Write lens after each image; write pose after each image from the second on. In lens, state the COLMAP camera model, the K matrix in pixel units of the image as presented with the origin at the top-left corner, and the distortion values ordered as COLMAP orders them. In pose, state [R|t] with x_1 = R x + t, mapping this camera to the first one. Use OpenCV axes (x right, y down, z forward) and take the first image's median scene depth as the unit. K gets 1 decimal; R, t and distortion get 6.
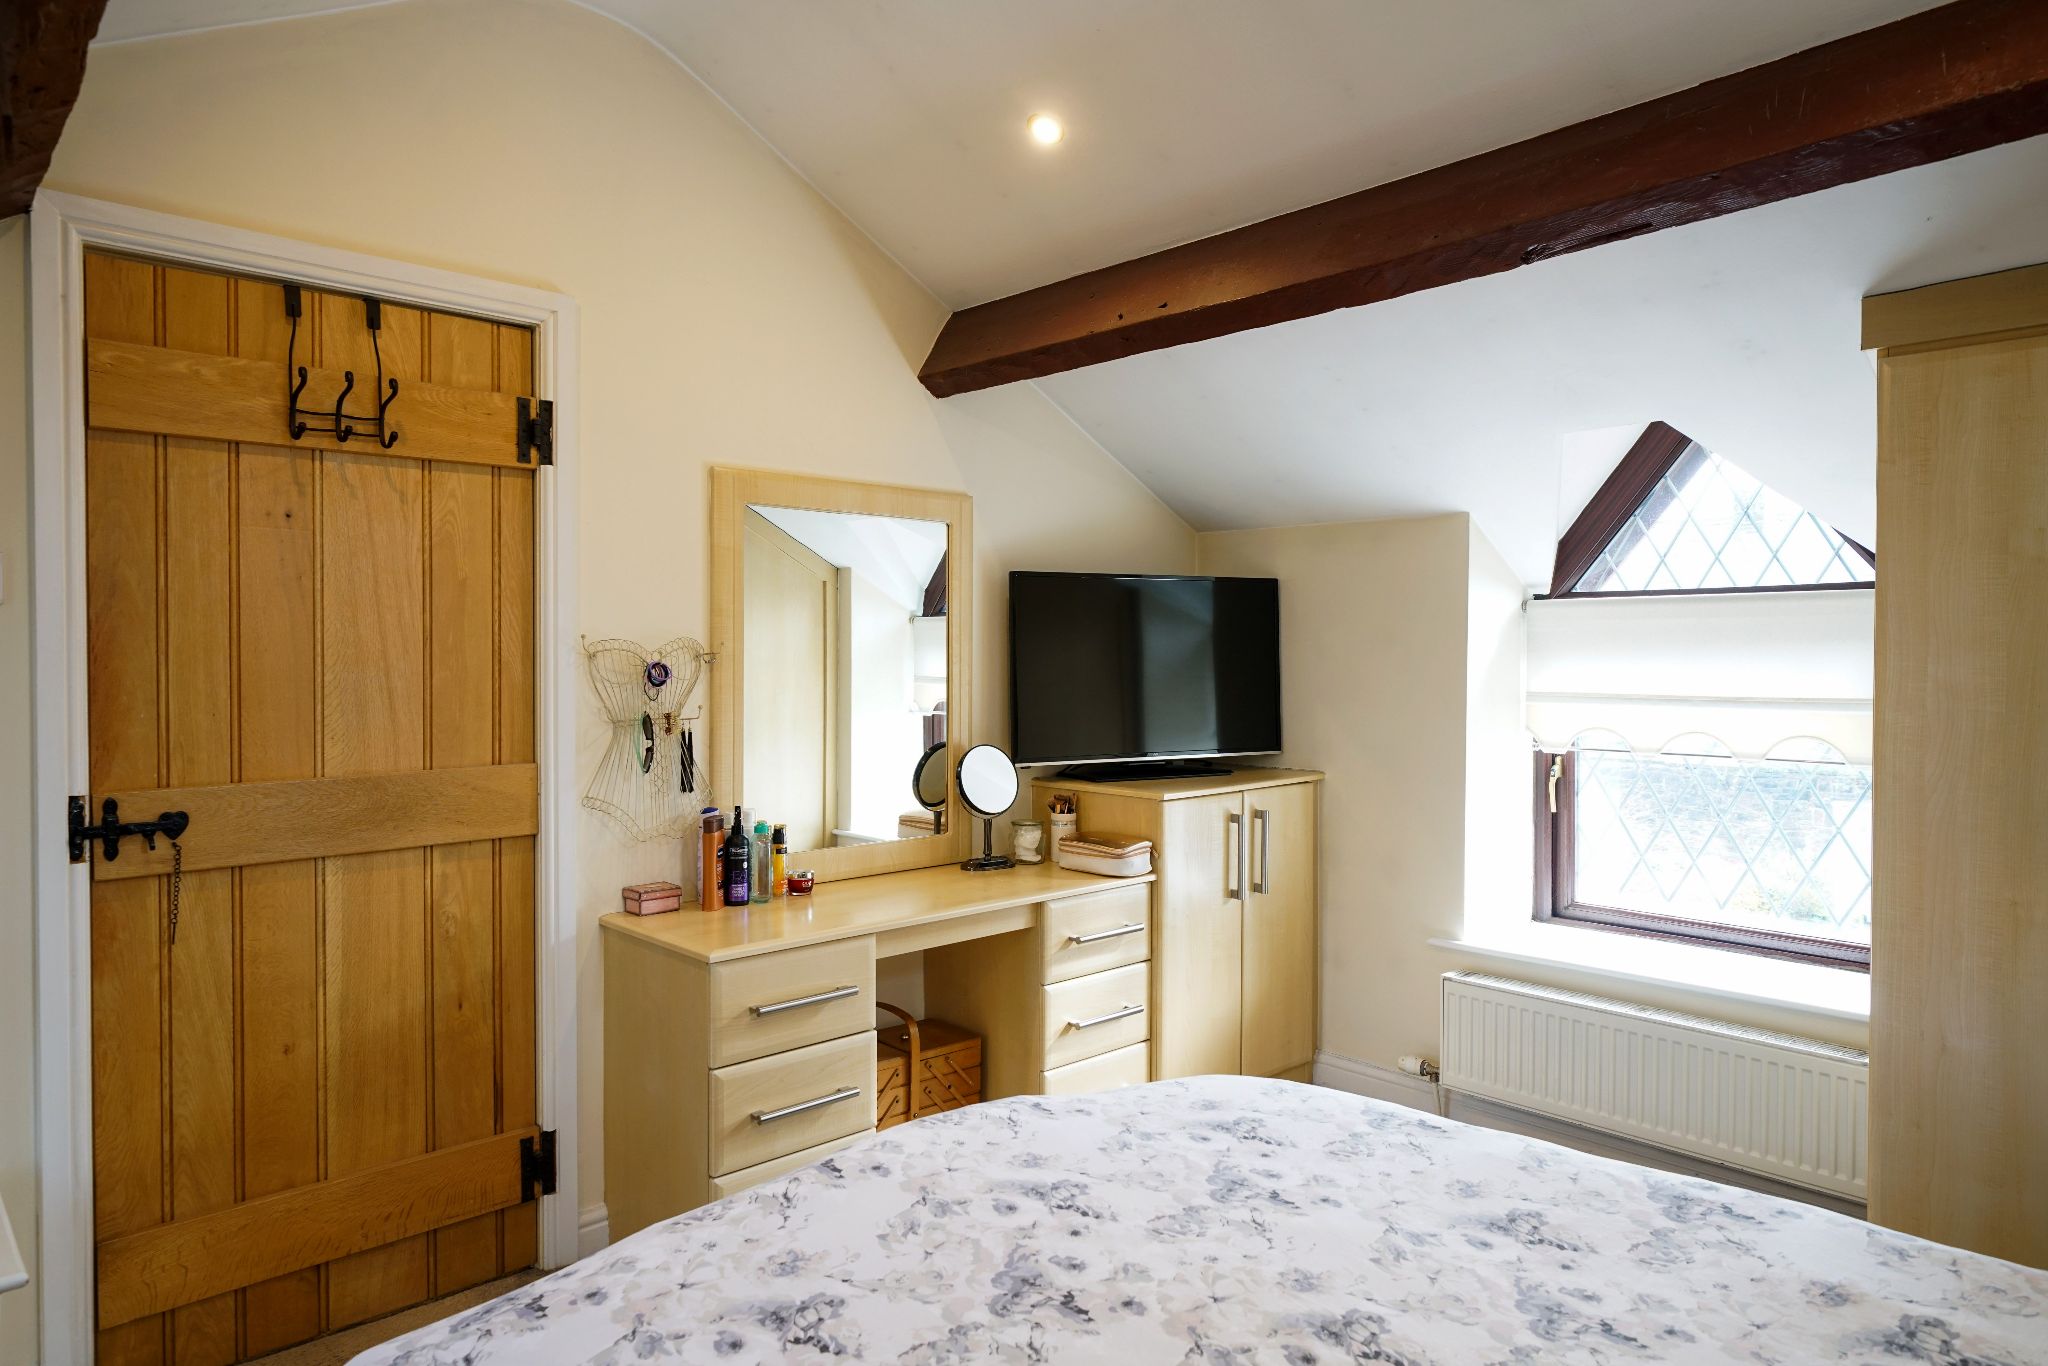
lens RADIAL K [[1267.7, 0, 1026.7], [0, 1267.7, 673.1], [0, 0, 1]] dist [-0.004811, 0.002267]
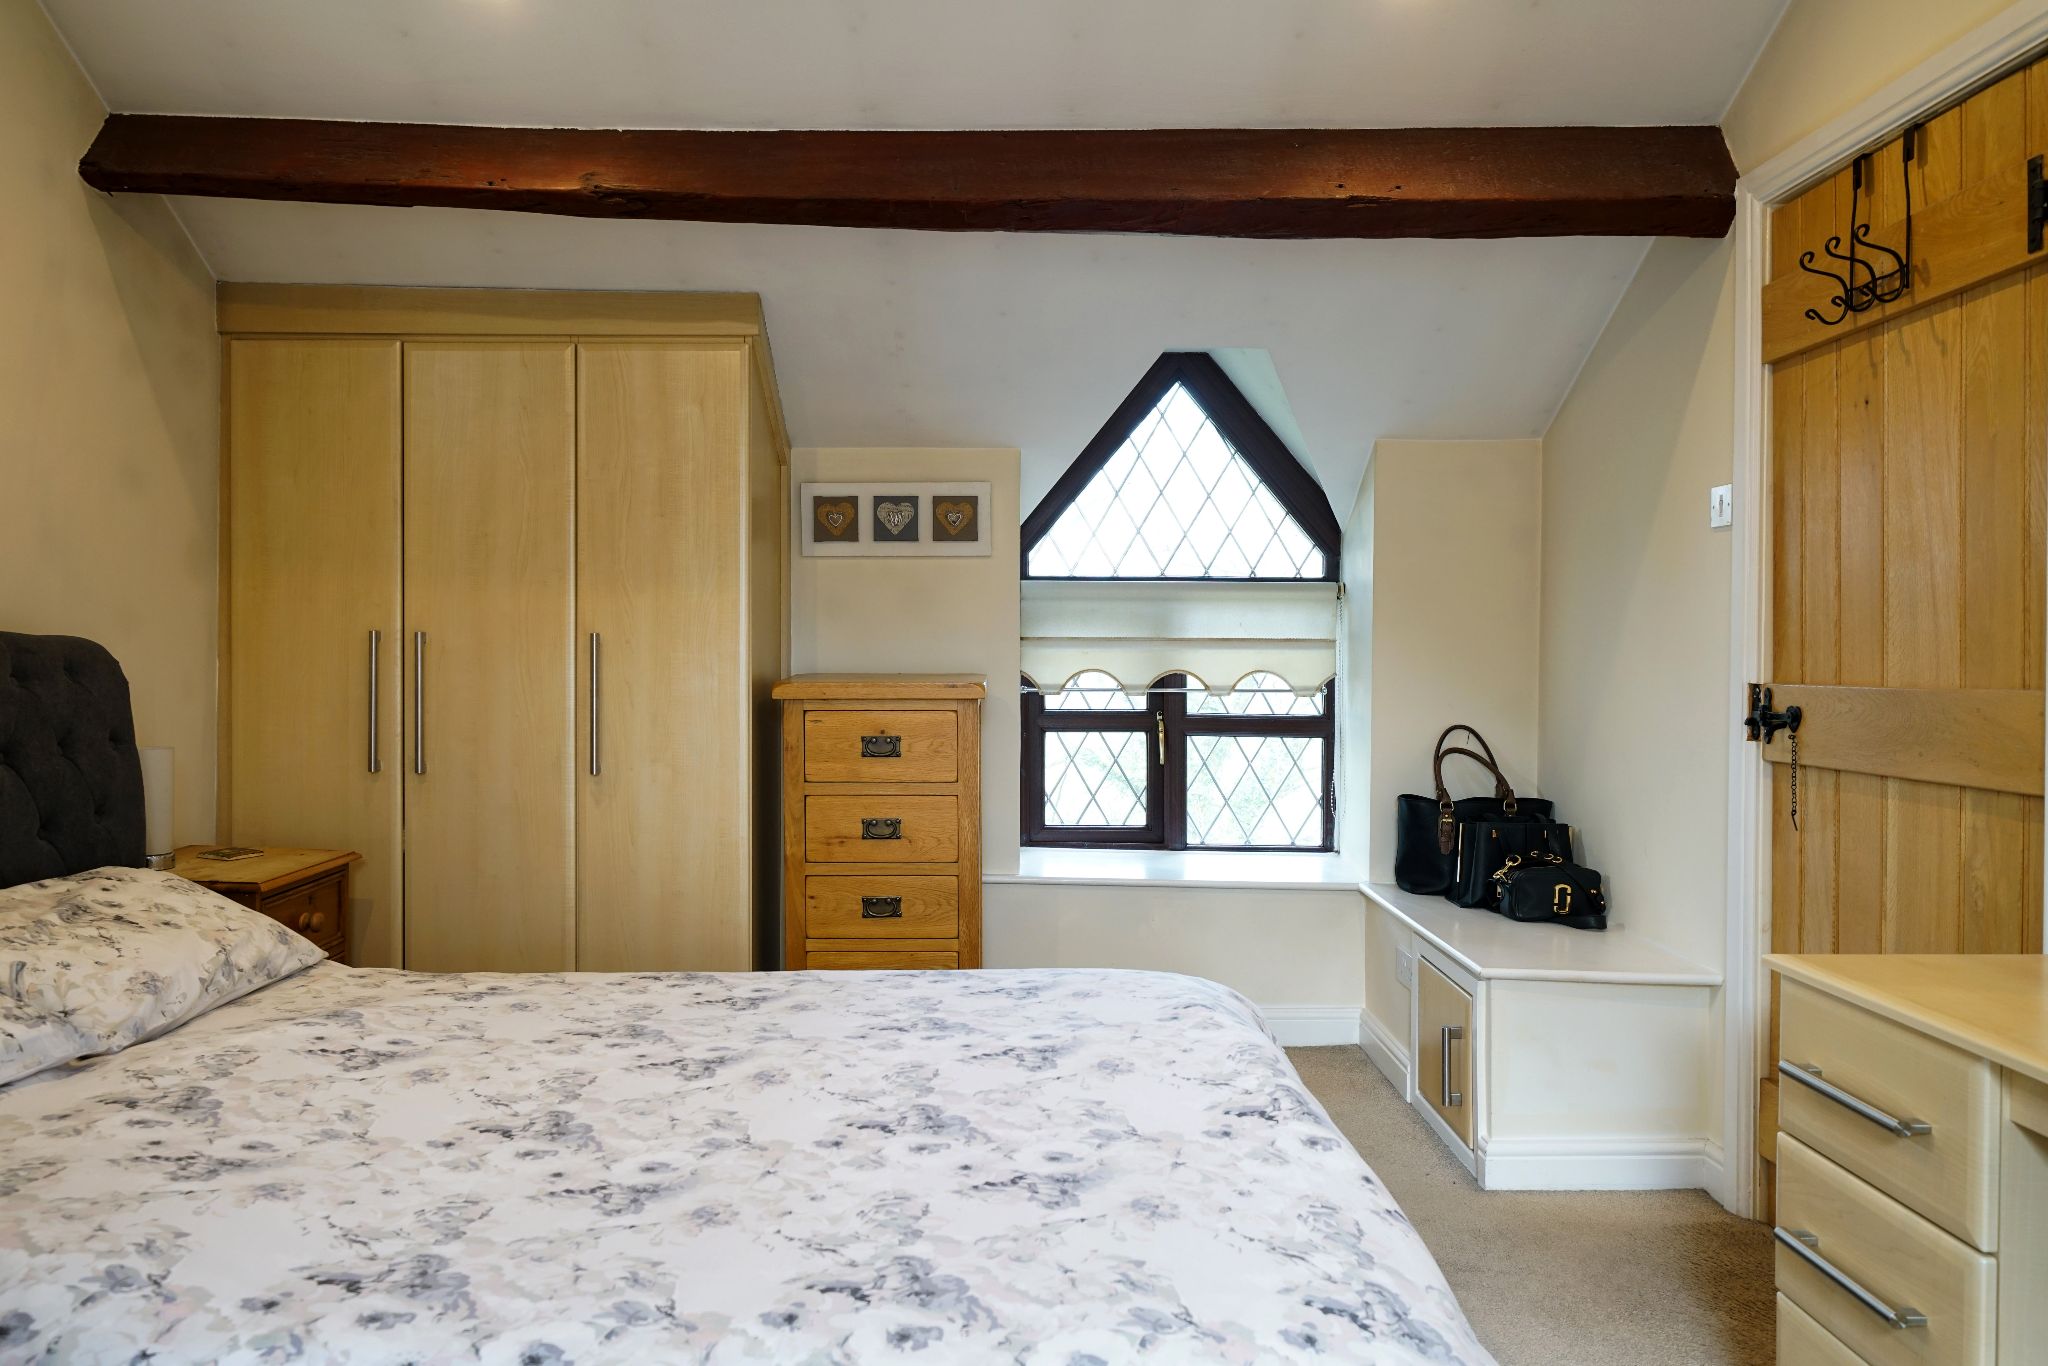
lens RADIAL K [[1412.1, 0, 975.6], [0, 1412.1, 673.5], [0, 0, 1]] dist [-0.000944, -0.002489]
pose [[-0.698940, 0.007810, -0.715138, 0.580881], [-0.016968, 0.999478, 0.027500, 0.054055], [0.714979, 0.031355, -0.698442, 1.185247]]
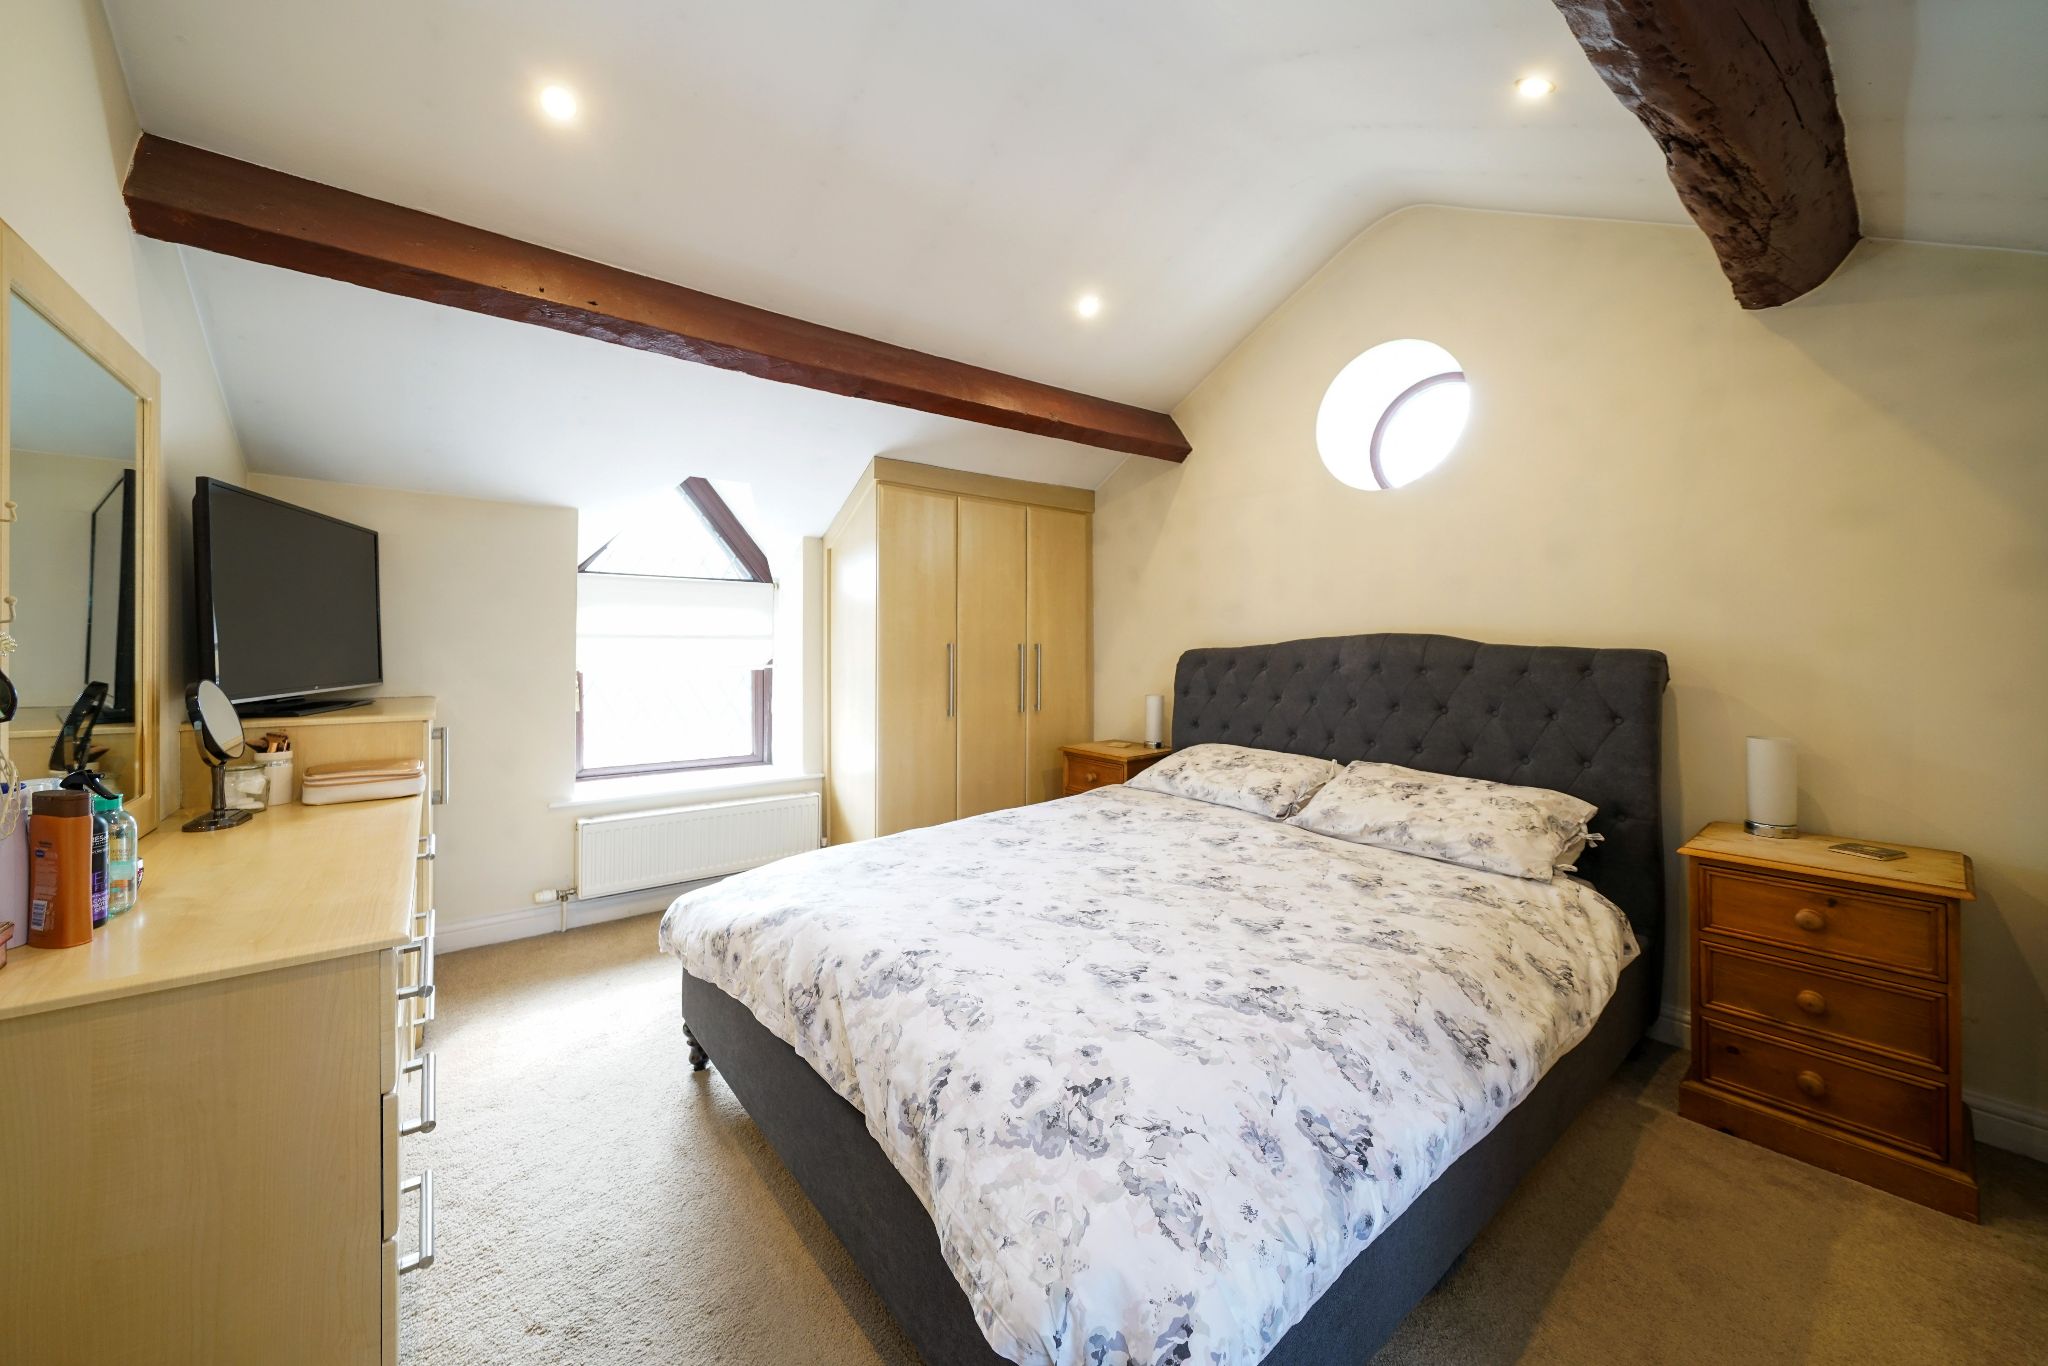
lens RADIAL K [[720.8, 0, 996.6], [0, 720.8, 659.3], [0, 0, 1]] dist [-0.007450, 0.001010]
pose [[0.111266, -0.017289, 0.993640, -0.657794], [0.009662, 0.999820, 0.016314, 0.059625], [-0.993744, 0.007786, 0.111413, 0.633500]]
